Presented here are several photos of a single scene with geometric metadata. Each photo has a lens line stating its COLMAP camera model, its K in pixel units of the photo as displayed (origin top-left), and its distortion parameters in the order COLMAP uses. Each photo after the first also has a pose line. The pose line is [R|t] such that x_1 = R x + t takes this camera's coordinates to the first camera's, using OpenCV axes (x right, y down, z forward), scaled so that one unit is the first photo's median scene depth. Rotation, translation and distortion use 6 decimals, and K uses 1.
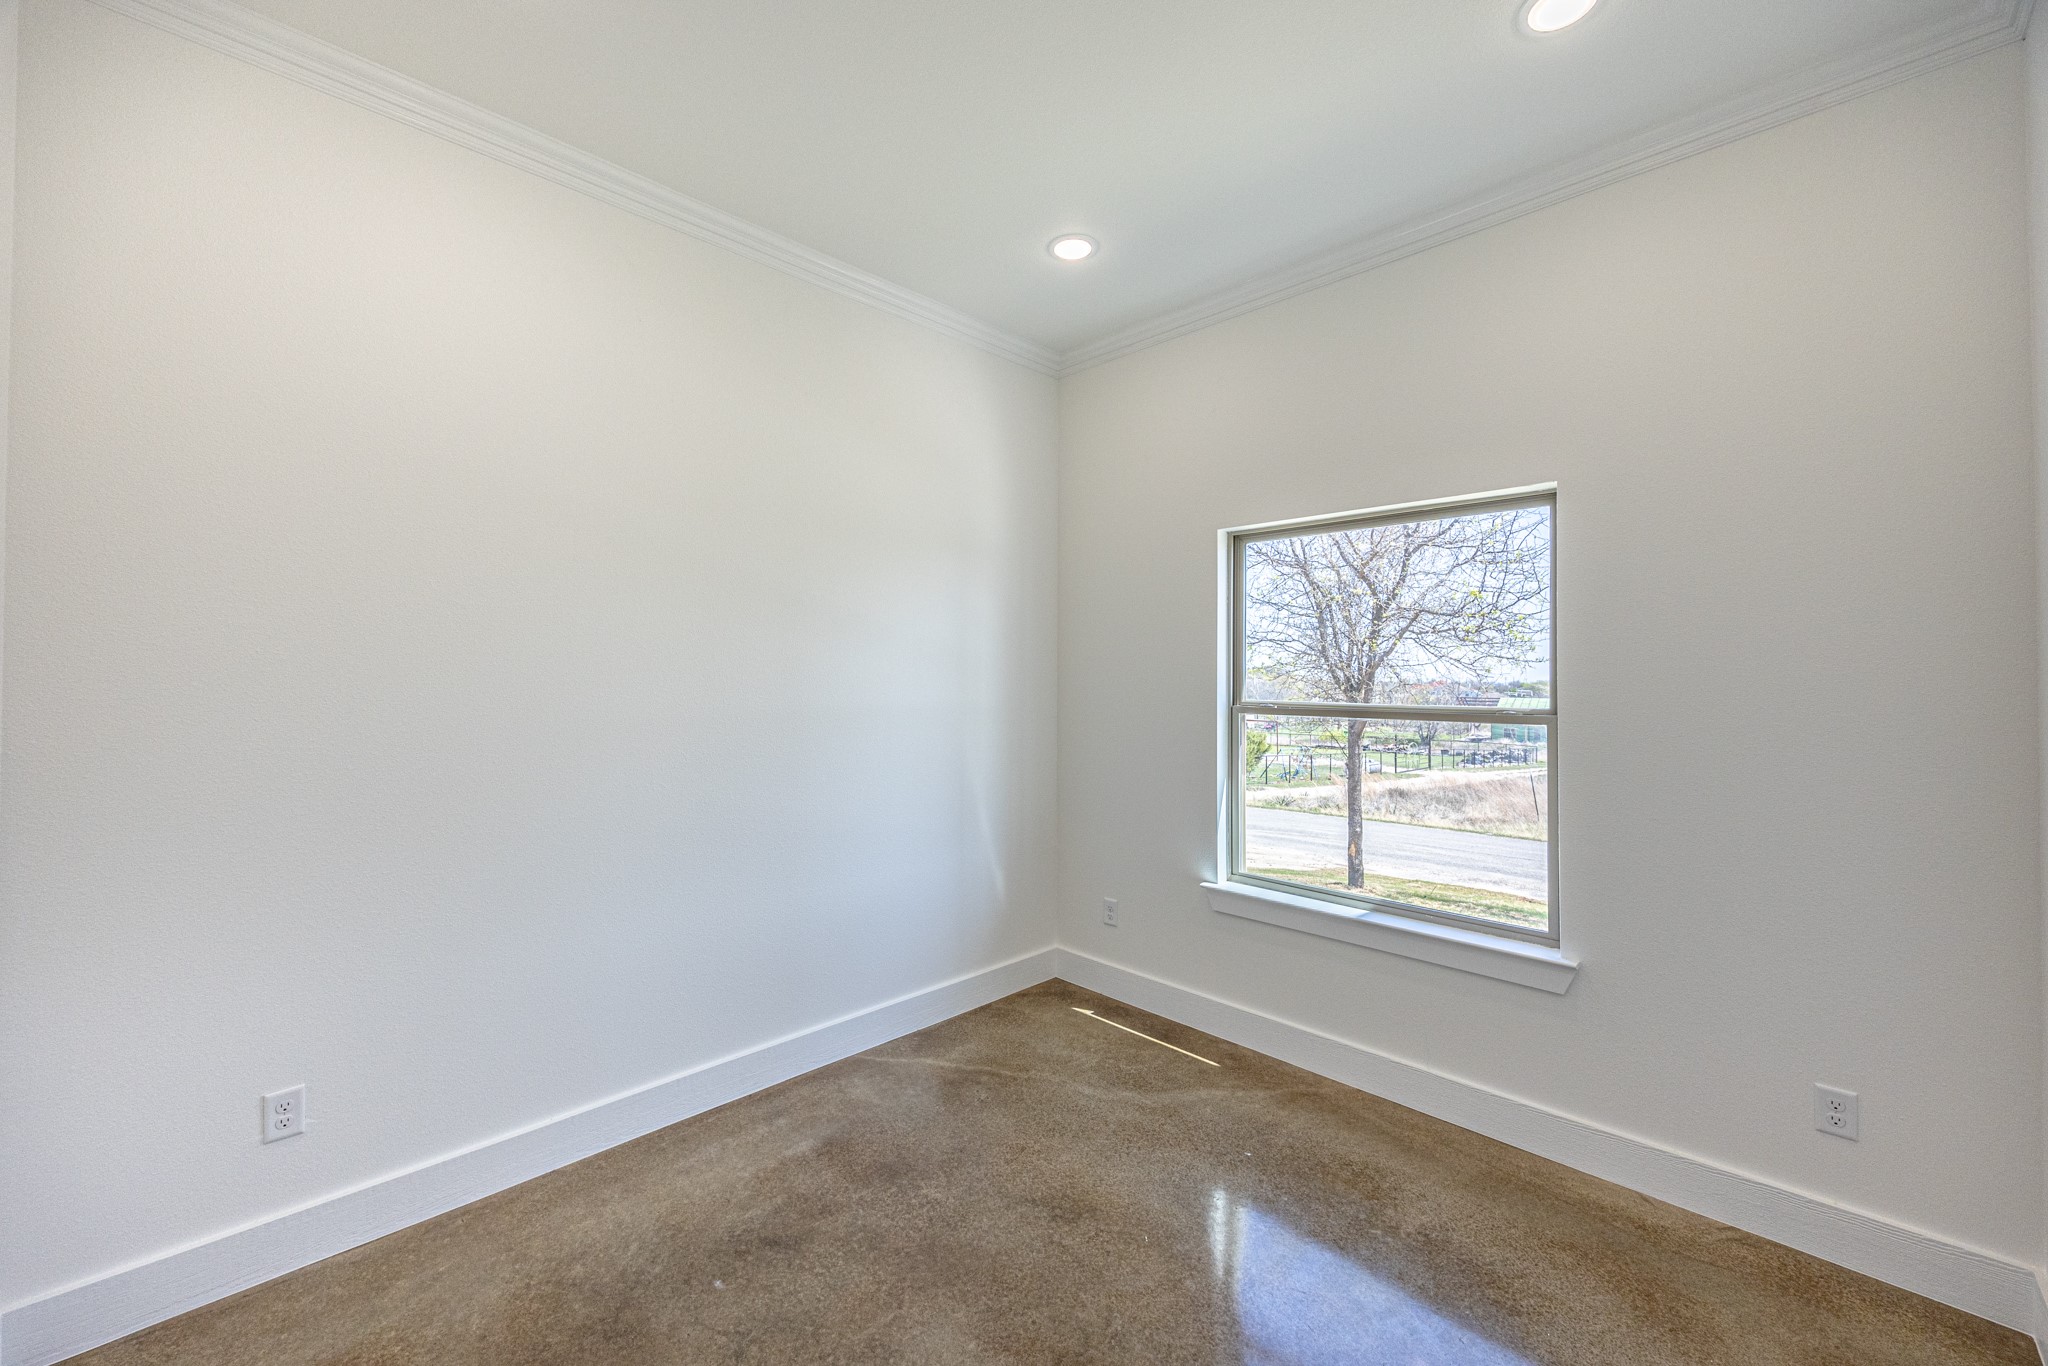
lens RADIAL K [[776.8, 0, 1021.5], [0, 776.8, 682.7], [0, 0, 1]] dist [-0.005327, -0.000142]
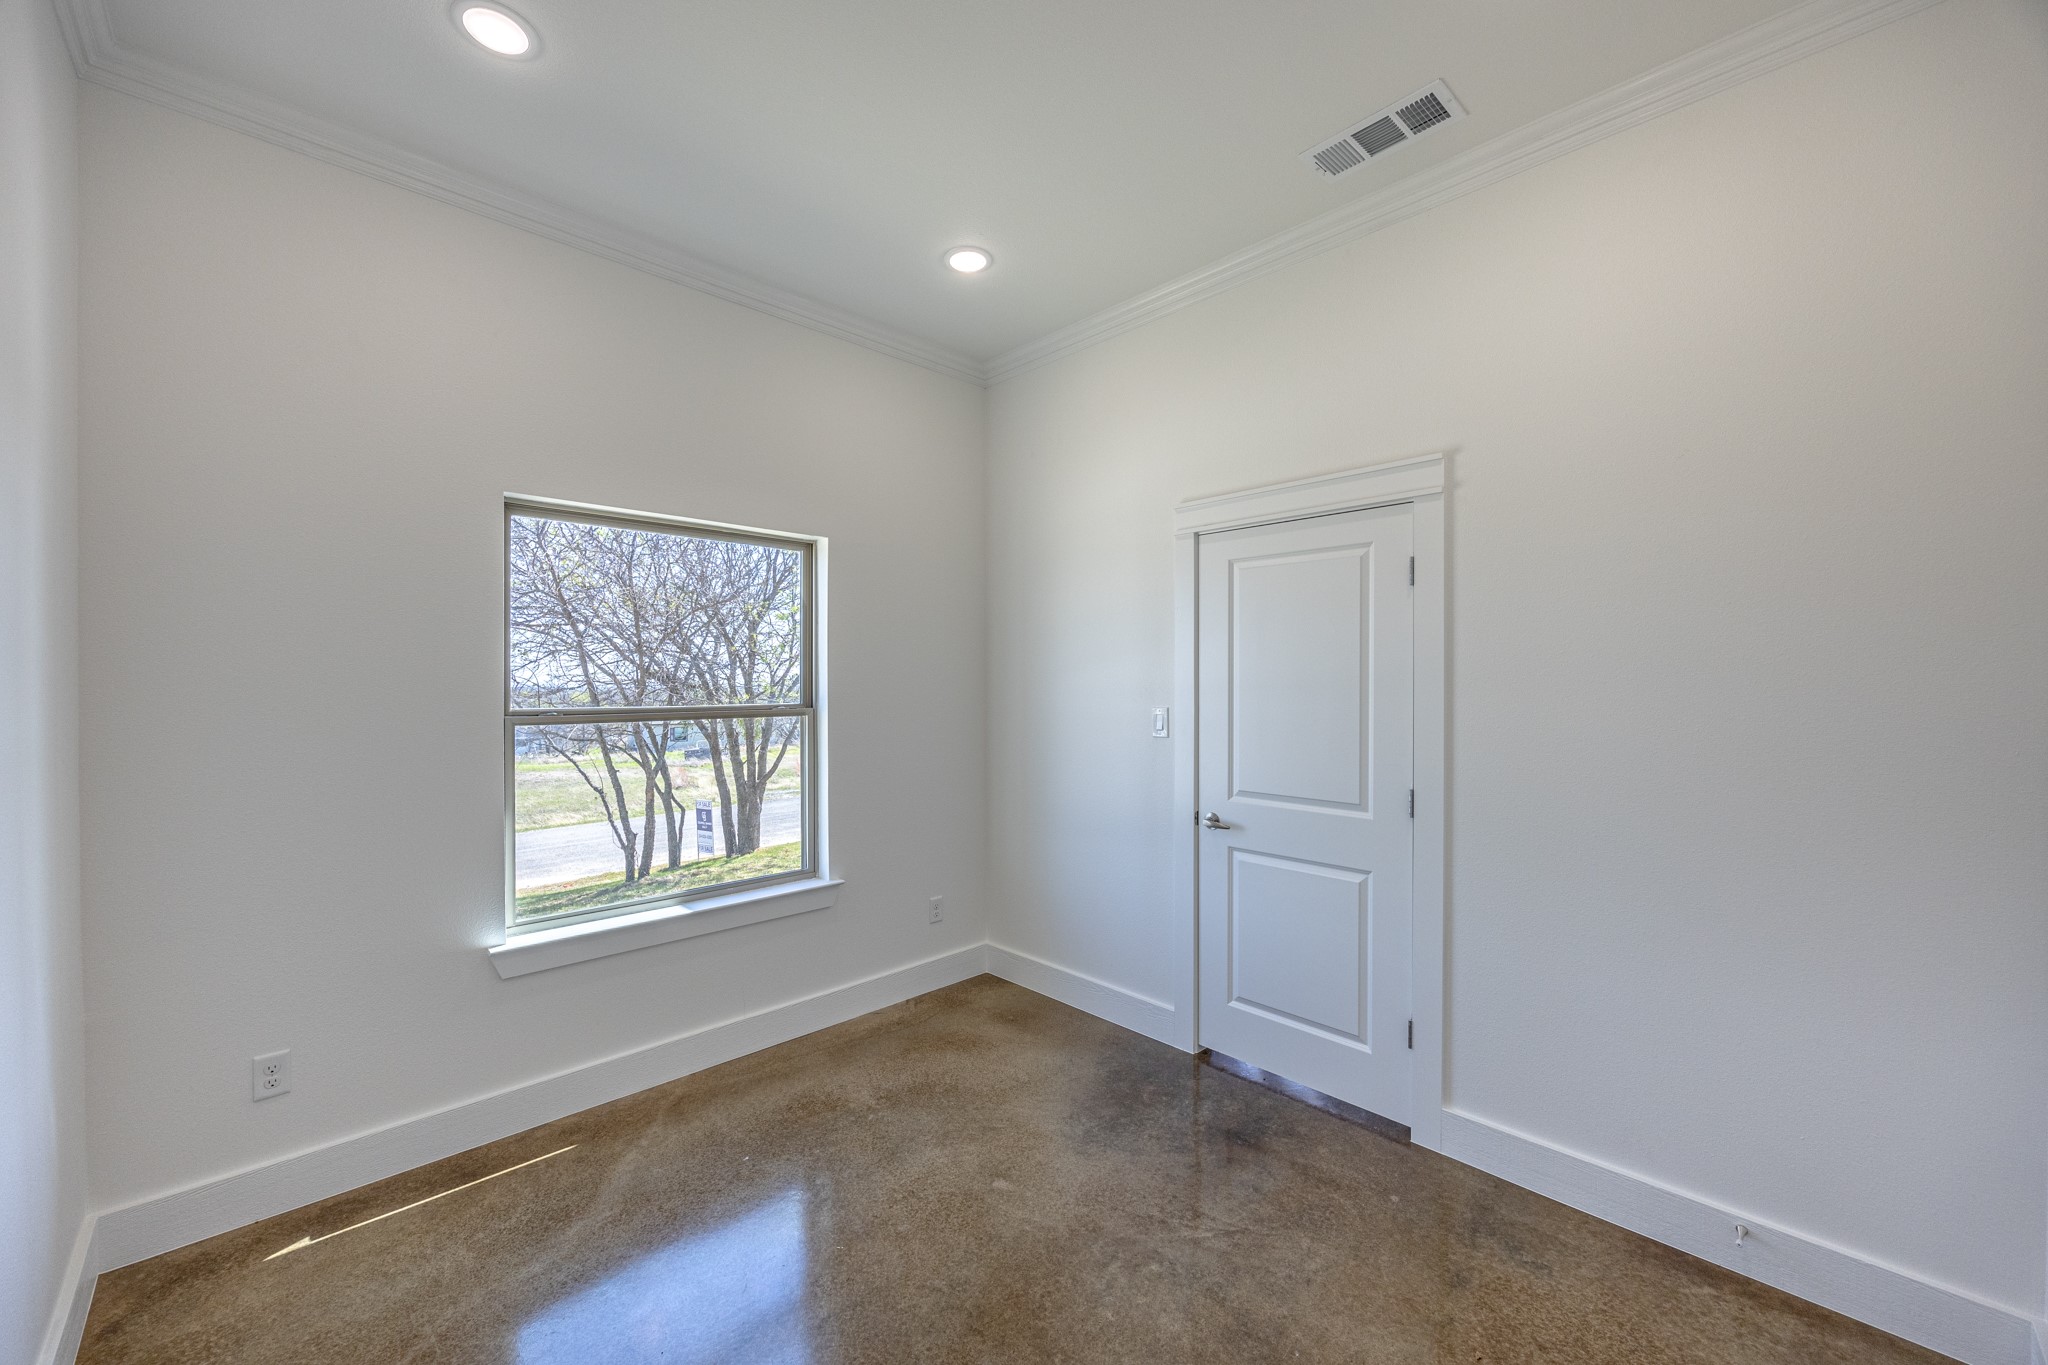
lens RADIAL K [[761.3, 0, 1014.7], [0, 761.3, 686.1], [0, 0, 1]] dist [-0.007210, -0.000107]
pose [[0.044010, -0.020167, 0.998828, -0.600961], [0.001848, 0.999796, 0.020106, -0.020996], [-0.999029, 0.000961, 0.044038, 0.553804]]
